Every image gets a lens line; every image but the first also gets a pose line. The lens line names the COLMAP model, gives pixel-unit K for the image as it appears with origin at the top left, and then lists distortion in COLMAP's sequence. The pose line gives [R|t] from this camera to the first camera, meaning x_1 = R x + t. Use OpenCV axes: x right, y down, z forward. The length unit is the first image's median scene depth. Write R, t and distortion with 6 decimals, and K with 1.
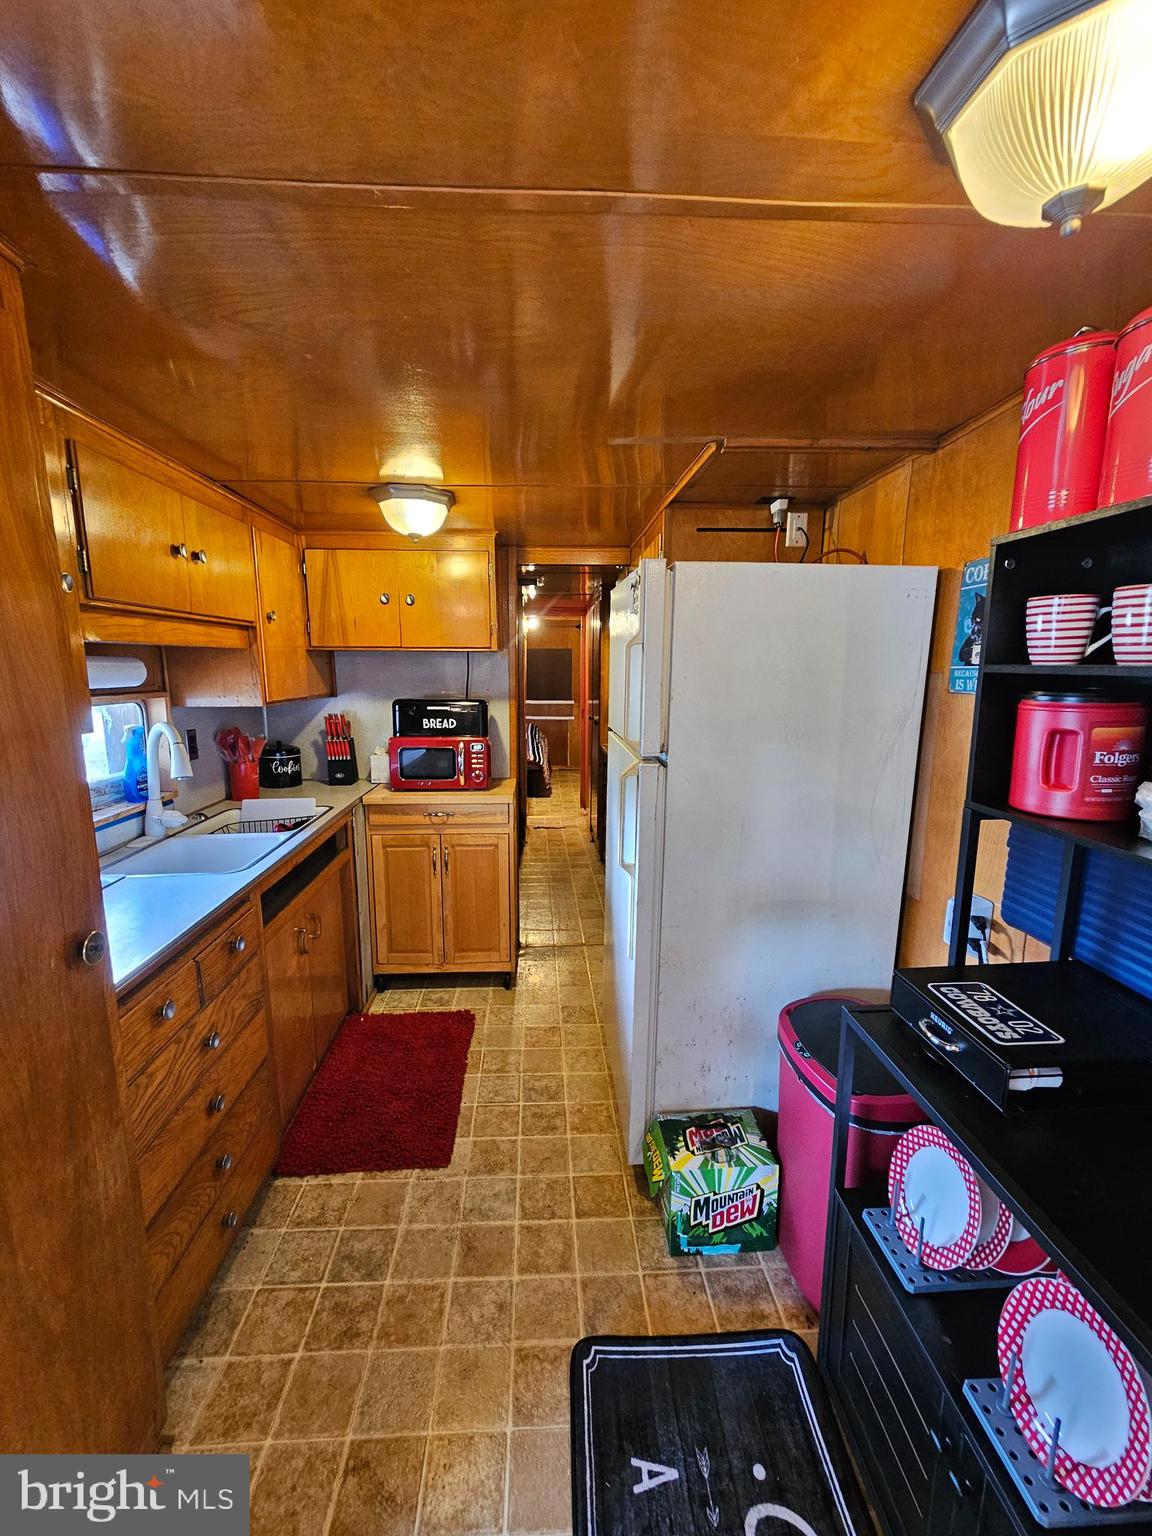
lens RADIAL K [[630.9, 0, 568.1], [0, 630.9, 774.9], [0, 0, 1]] dist [0.000068, -0.000328]
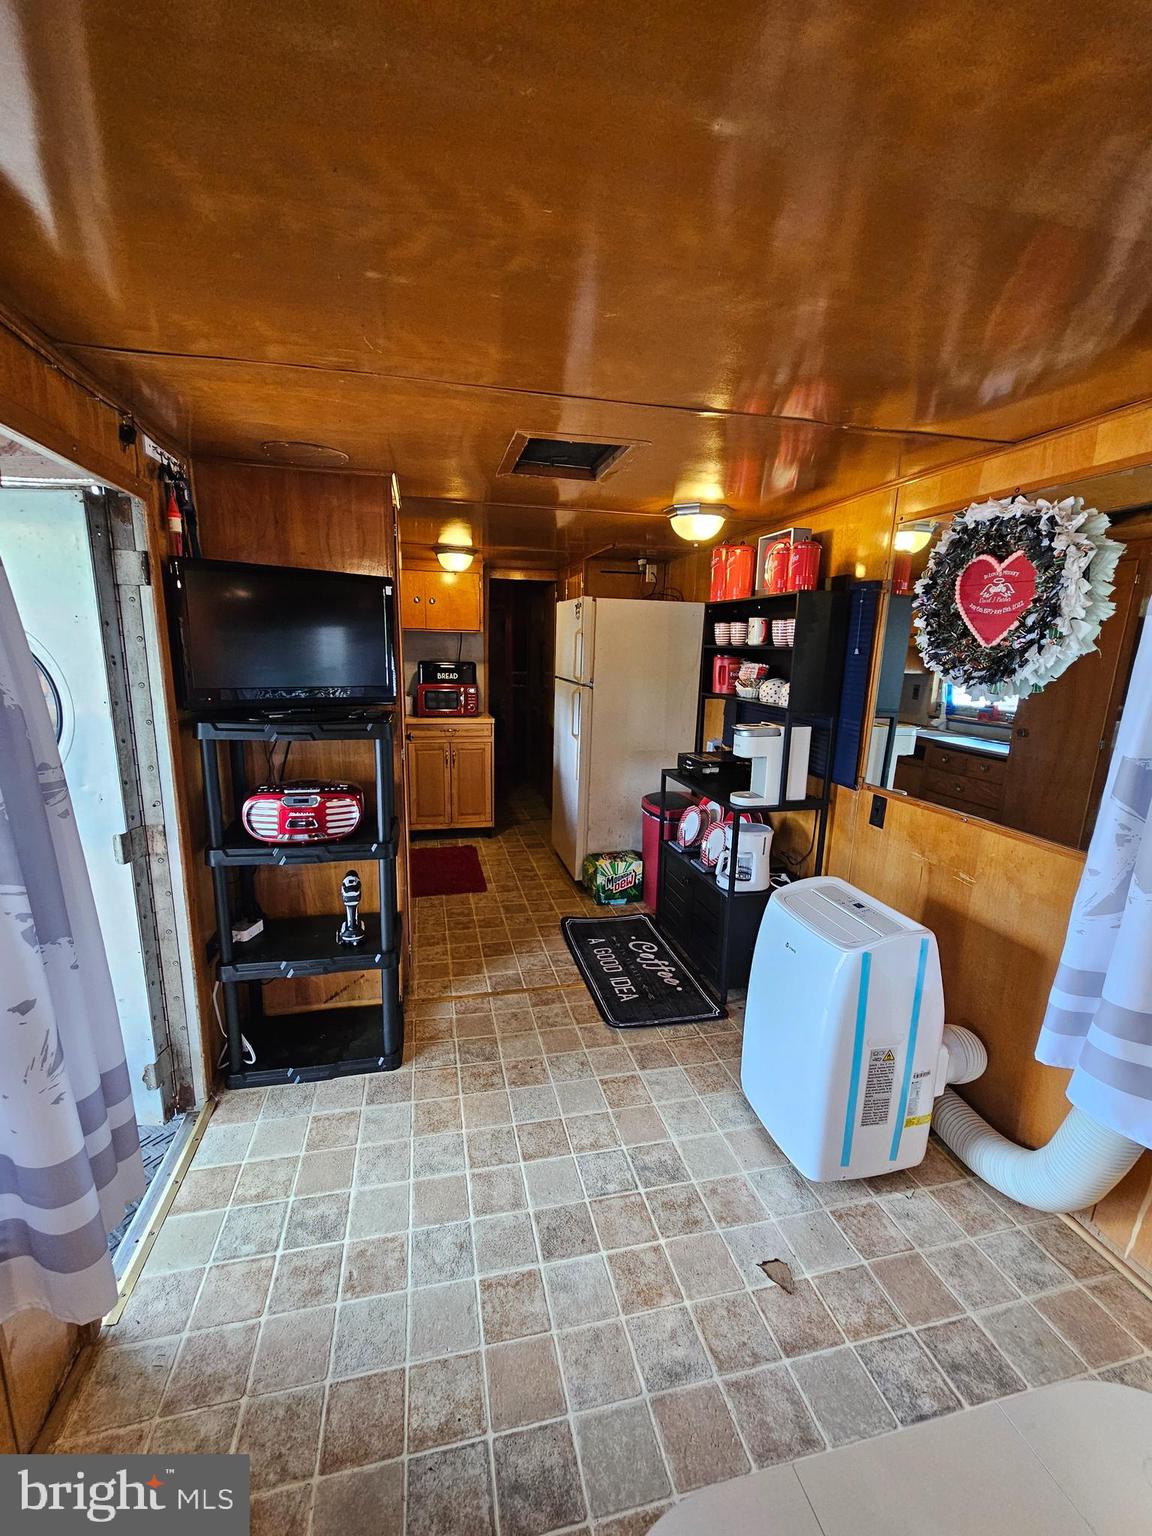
lens RADIAL K [[630.9, 0, 568.1], [0, 630.9, 774.9], [0, 0, 1]] dist [0.000068, -0.000328]
pose [[0.984067, -0.020238, 0.176644, -0.231543], [0.014079, 0.999251, 0.036051, 0.147790], [-0.177241, -0.032990, 0.983614, -0.837907]]
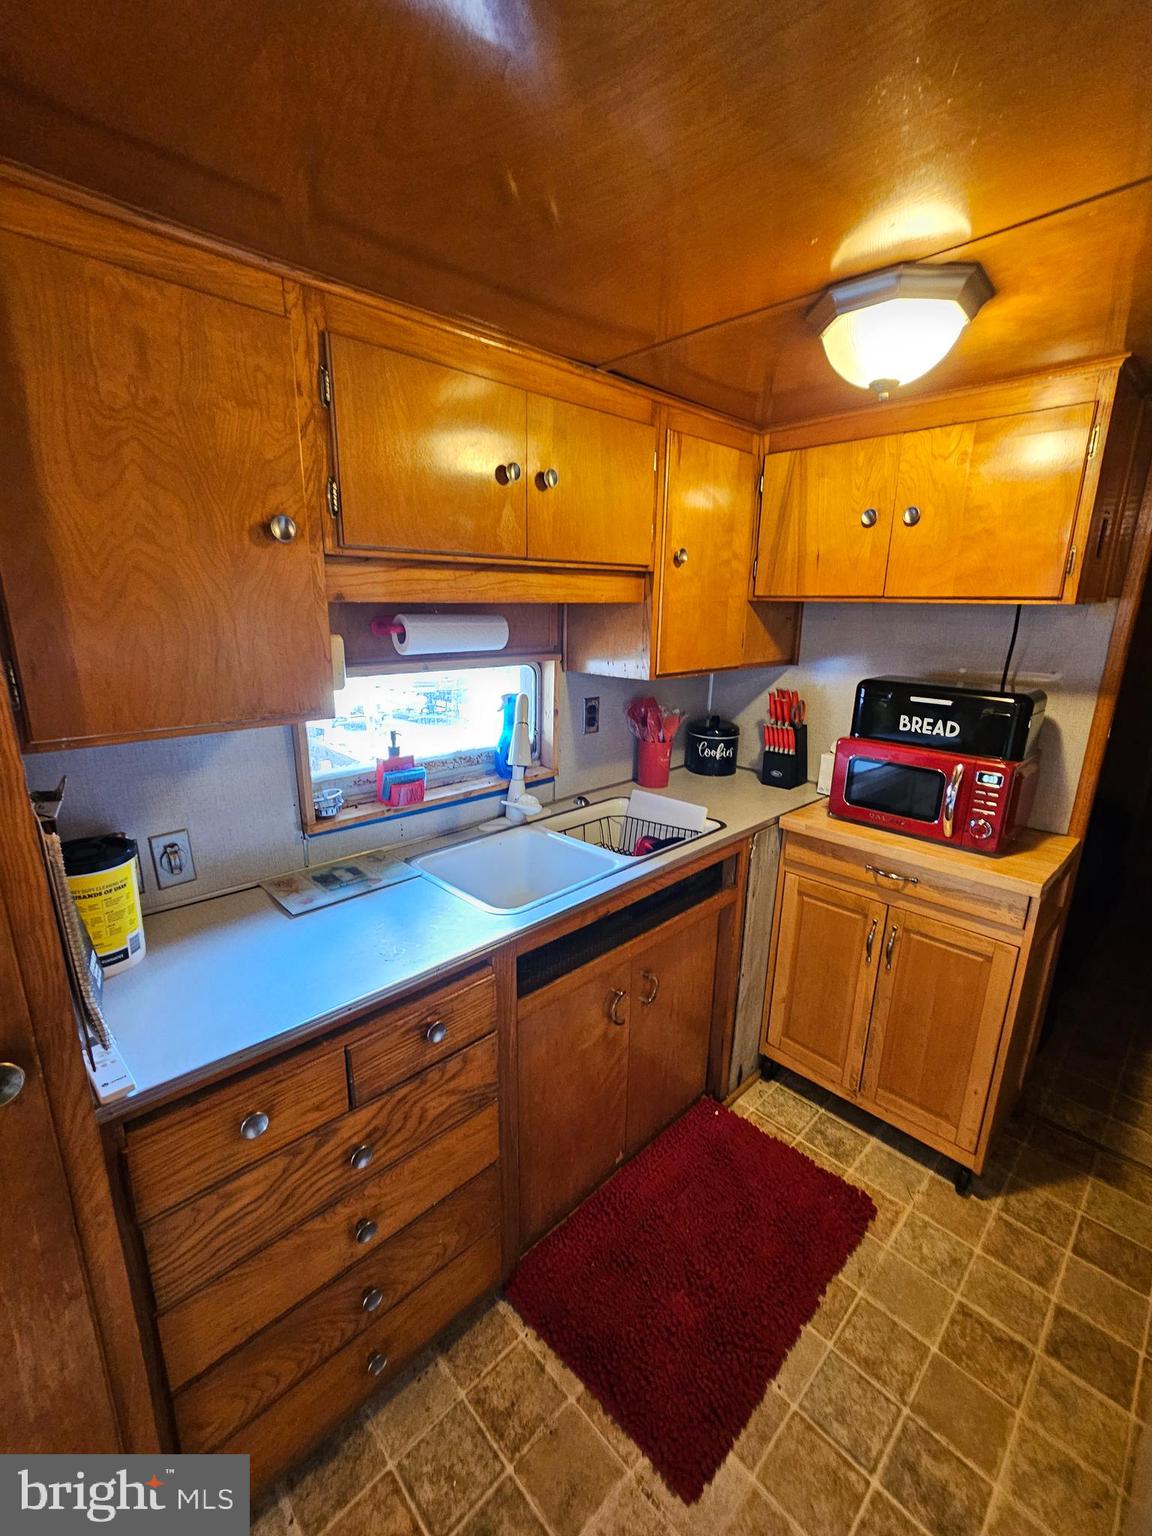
lens RADIAL K [[637.7, 0, 567.7], [0, 637.7, 765.1], [0, 0, 1]] dist [-0.000972, -0.000803]
pose [[0.648670, 0.194011, -0.735926, 0.031939], [-0.138115, 0.980915, 0.136858, -0.099345], [0.748433, 0.012866, 0.663085, 0.422122]]
